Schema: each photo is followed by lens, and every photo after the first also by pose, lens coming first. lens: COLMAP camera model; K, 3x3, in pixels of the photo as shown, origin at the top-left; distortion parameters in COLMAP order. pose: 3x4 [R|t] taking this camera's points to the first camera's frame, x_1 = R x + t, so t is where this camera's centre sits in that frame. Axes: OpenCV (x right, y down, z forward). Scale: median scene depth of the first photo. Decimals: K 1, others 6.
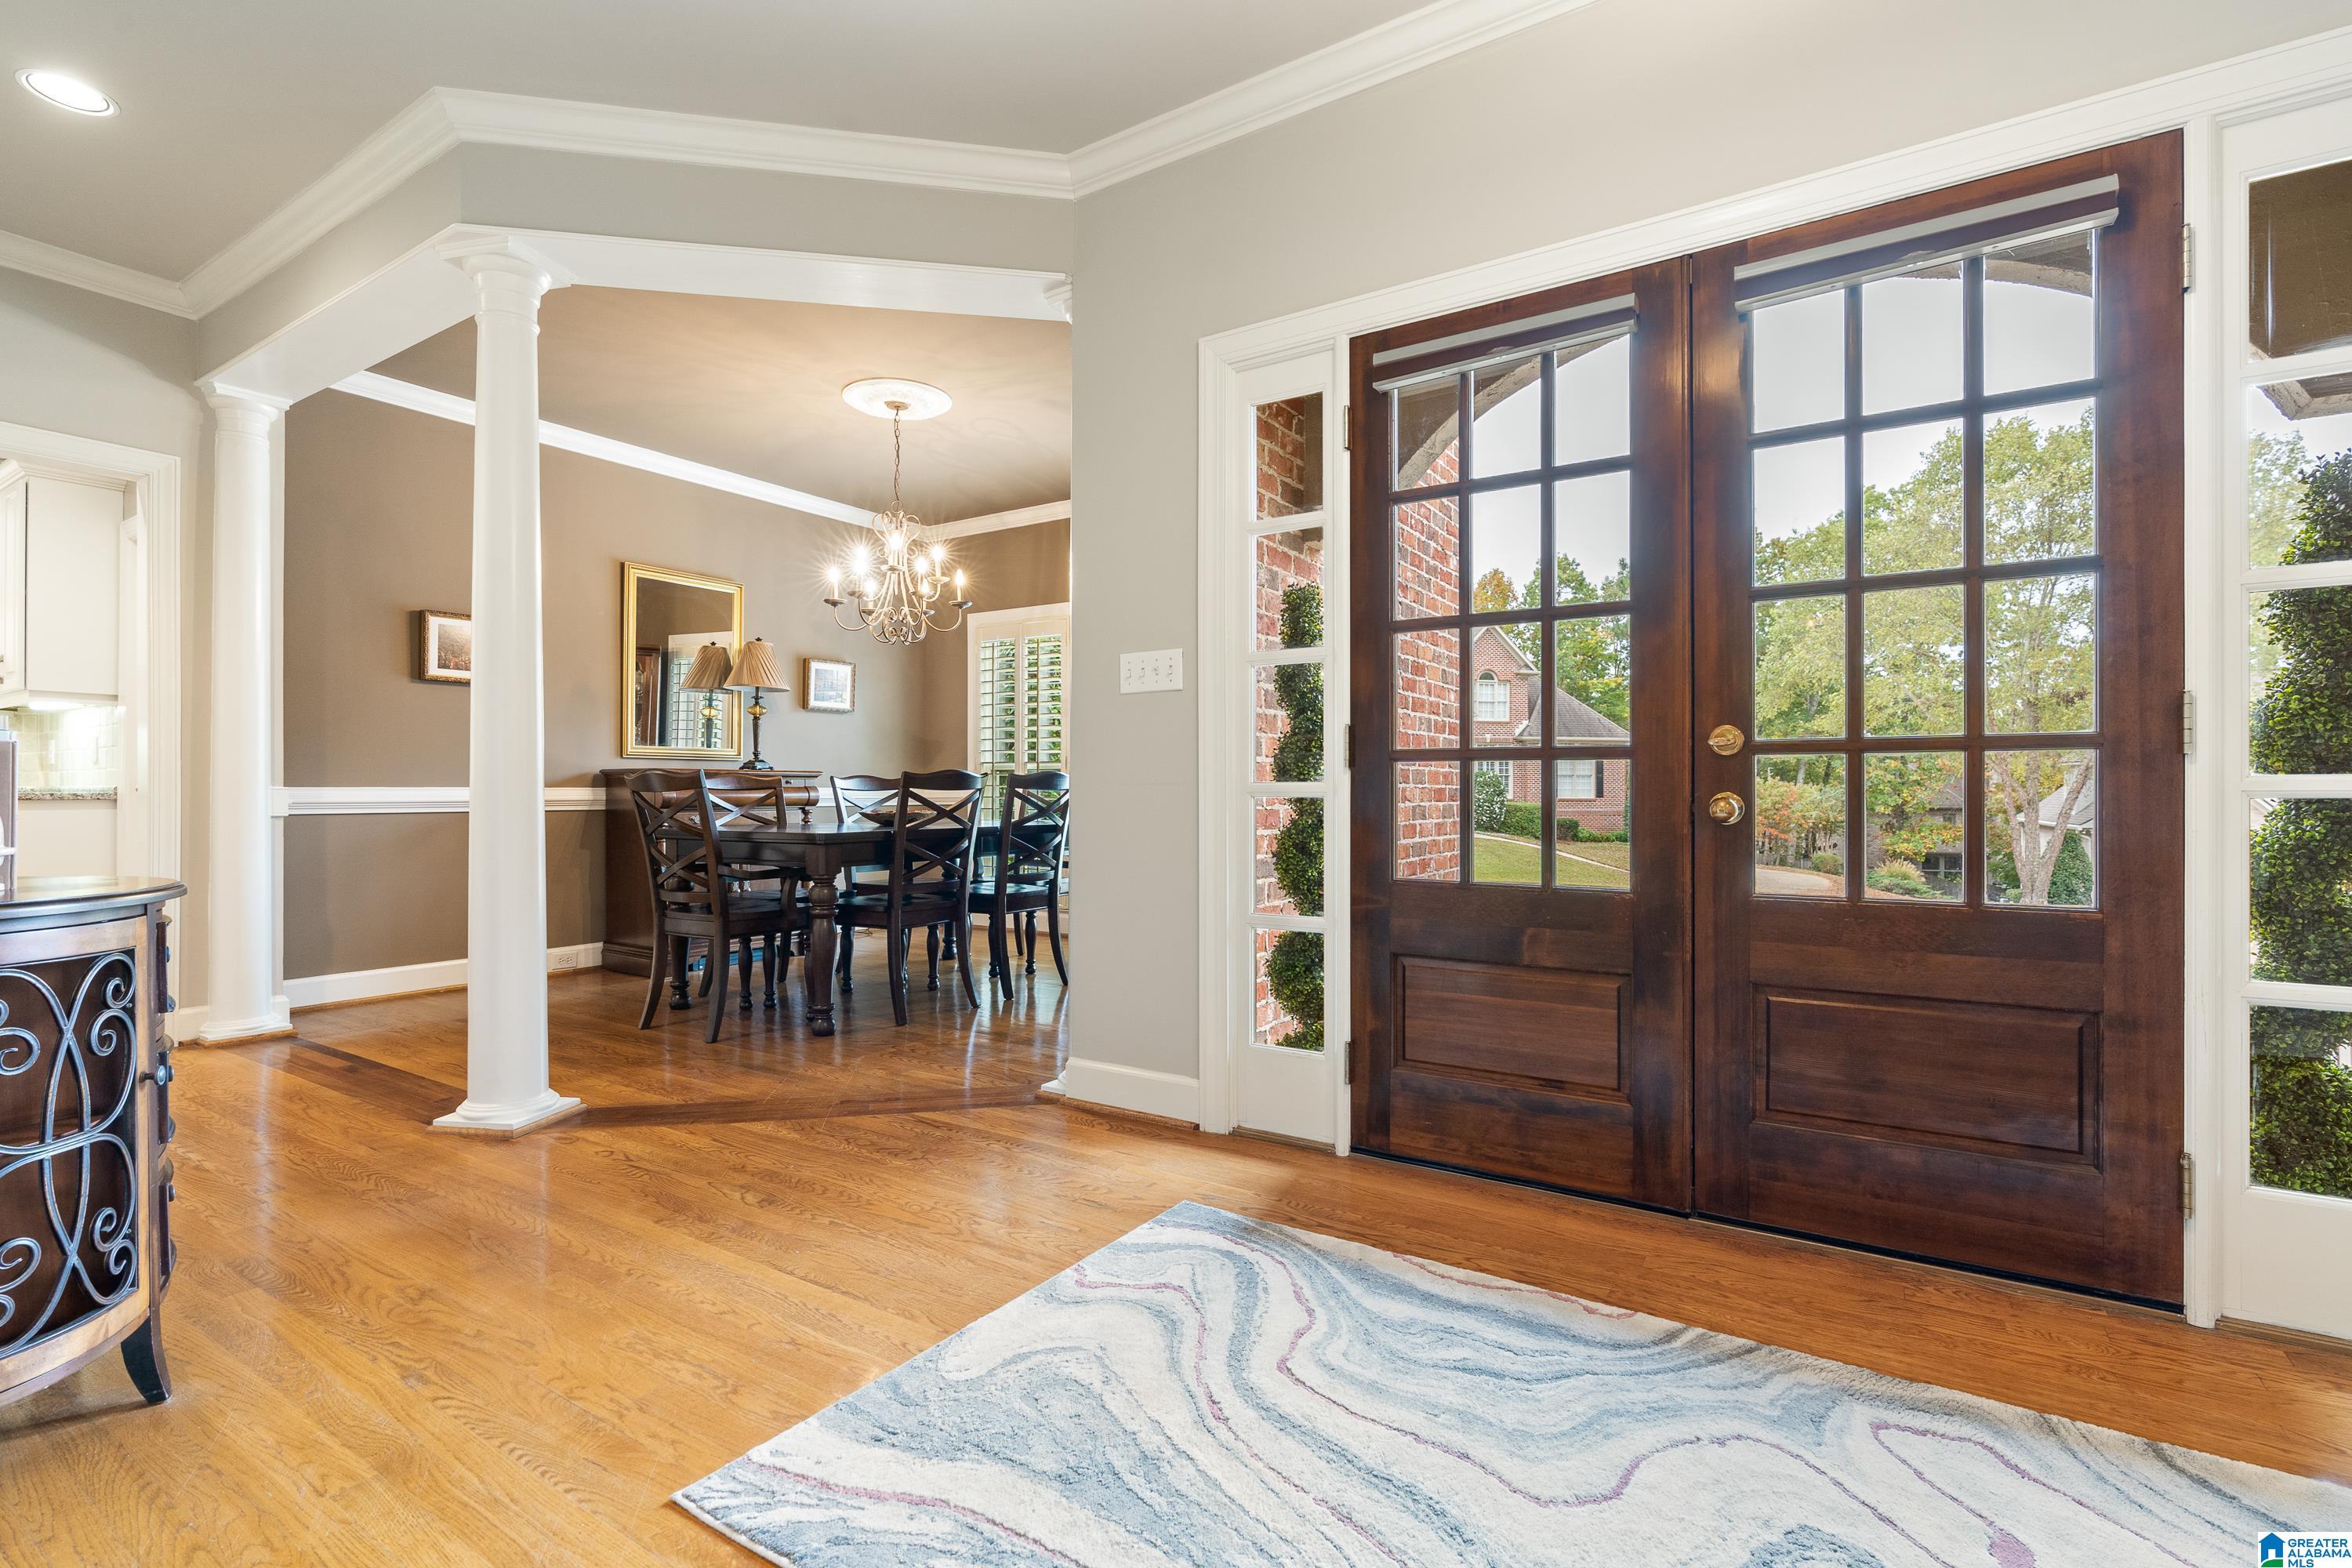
lens RADIAL K [[1075.9, 0, 1153.2], [0, 1075.9, 773.8], [0, 0, 1]] dist [-0.006920, 0.003306]
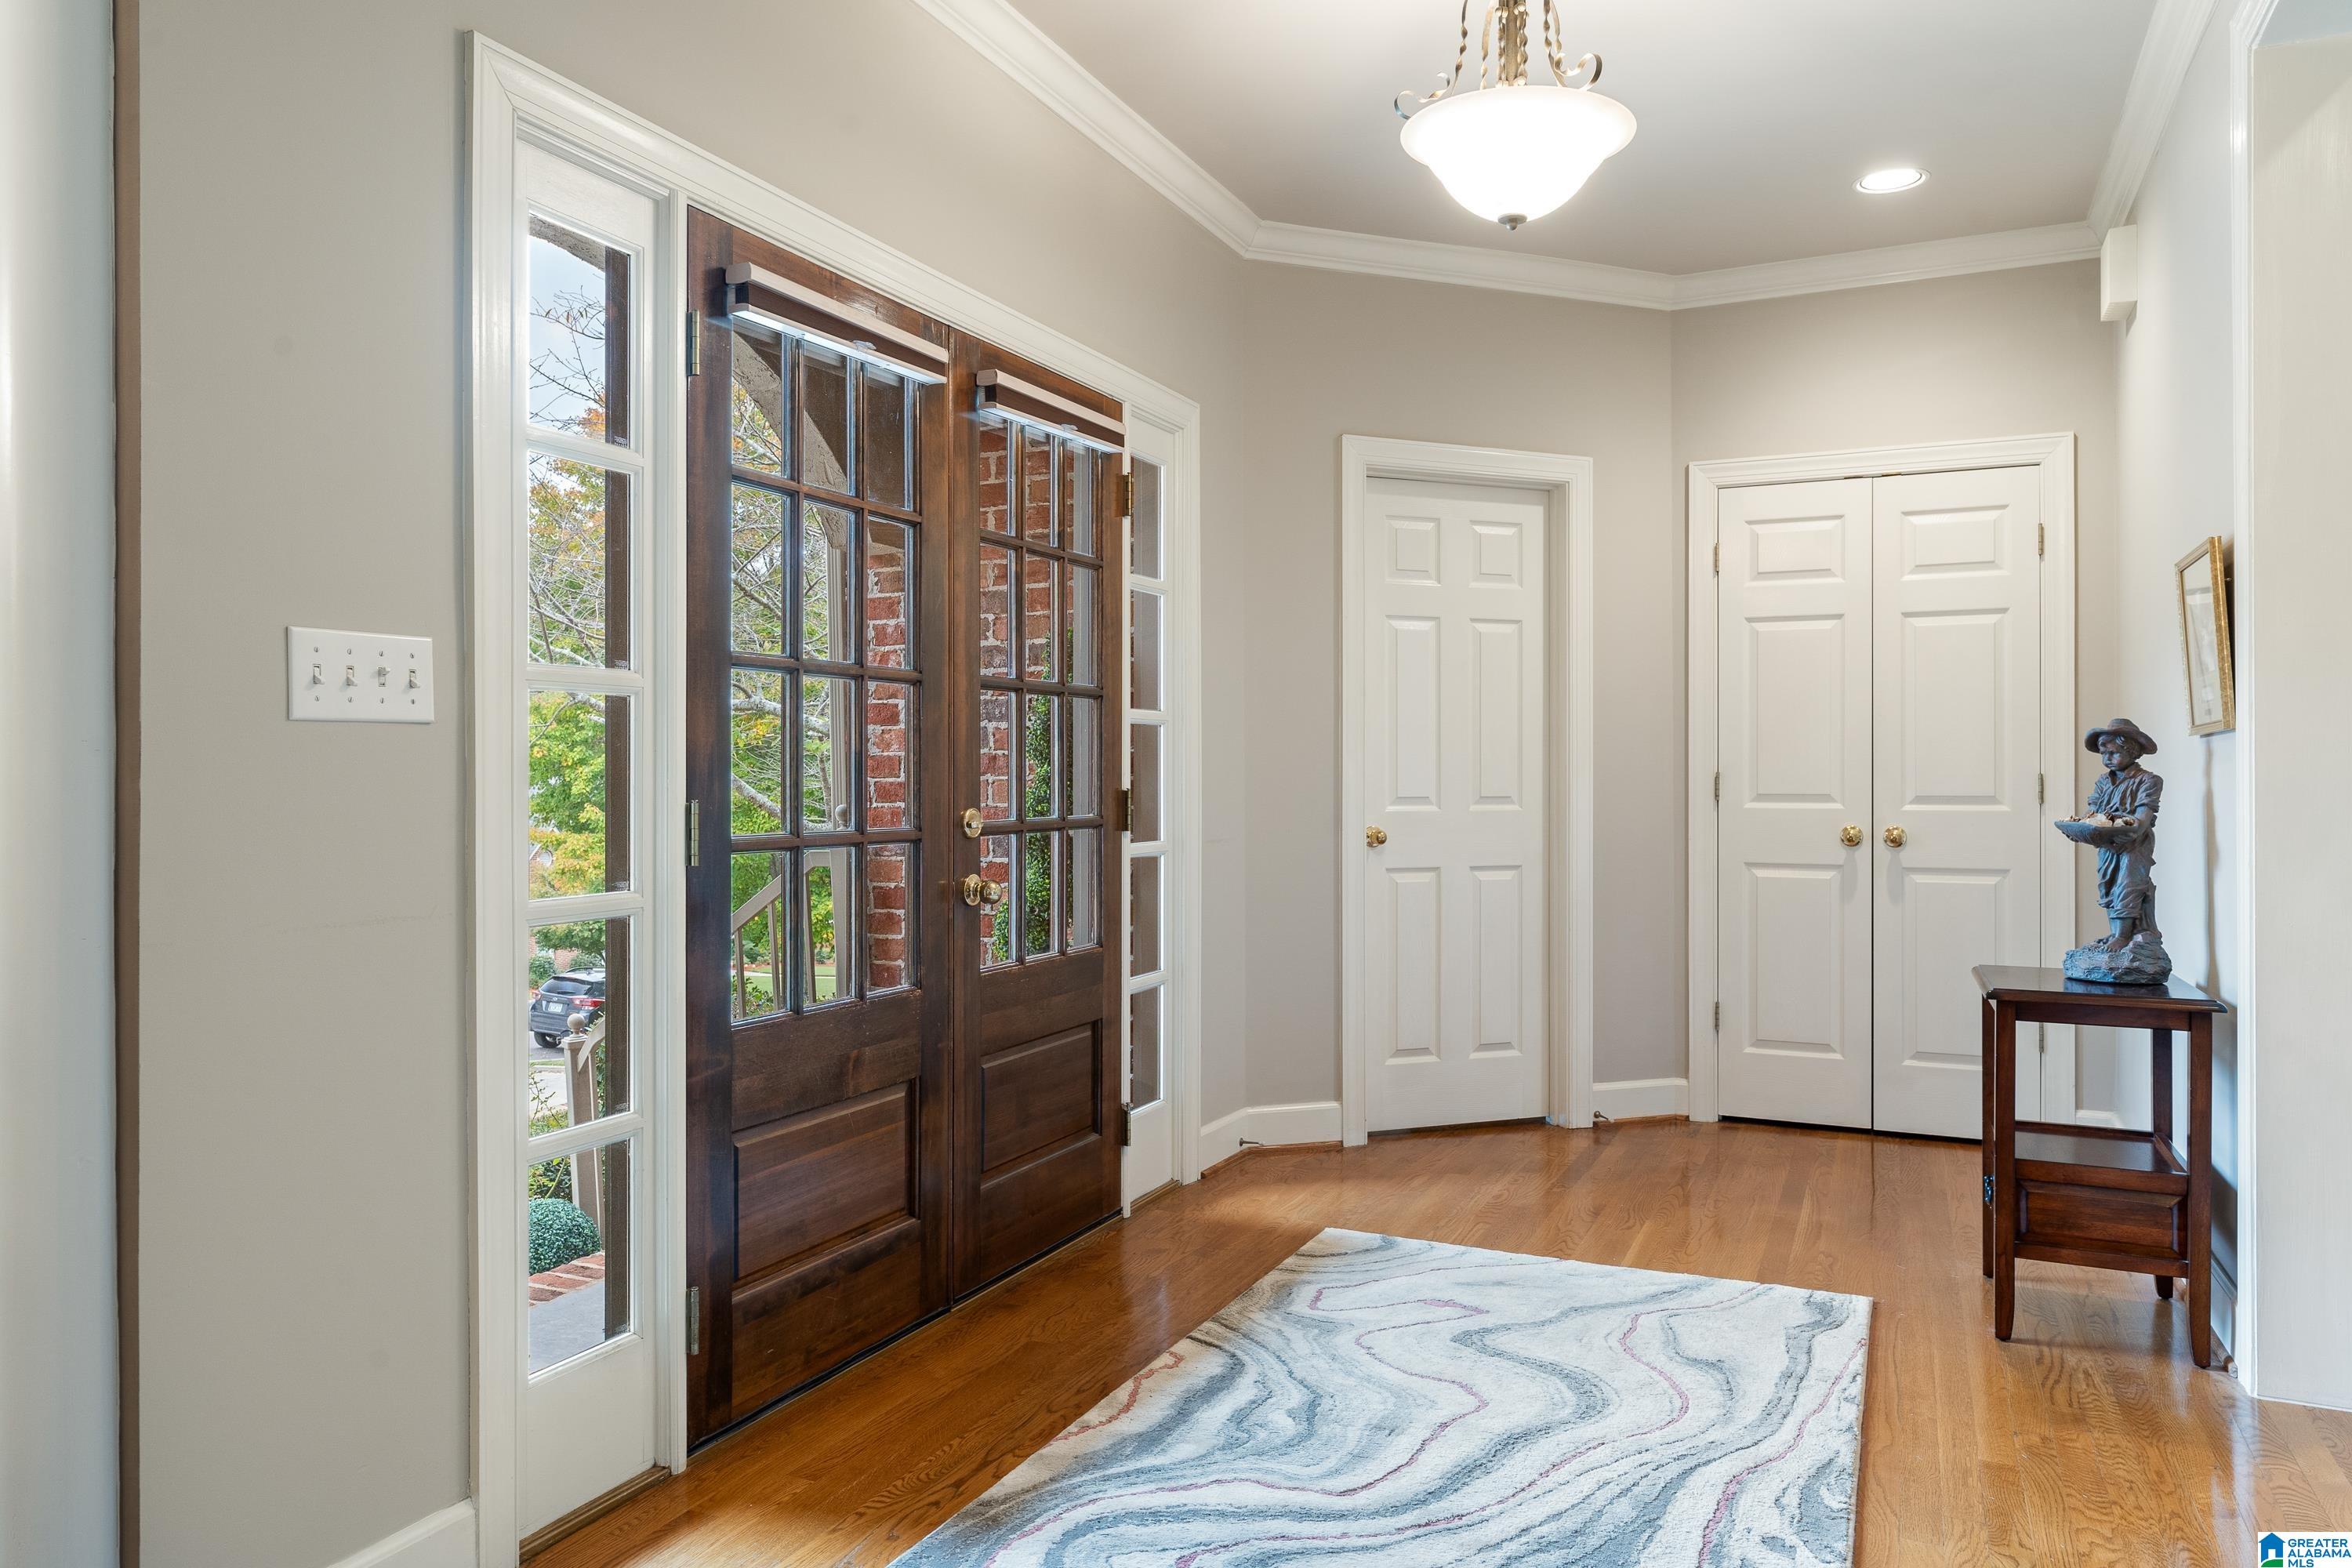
lens RADIAL K [[1521.6, 0, 1175.7], [0, 1521.6, 772.4], [0, 0, 1]] dist [-0.009146, 0.000479]
pose [[-0.131838, 0.003242, 0.991266, -0.408052], [-0.014604, 0.999880, -0.005213, -0.033253], [-0.991164, -0.015164, -0.131774, 0.441448]]
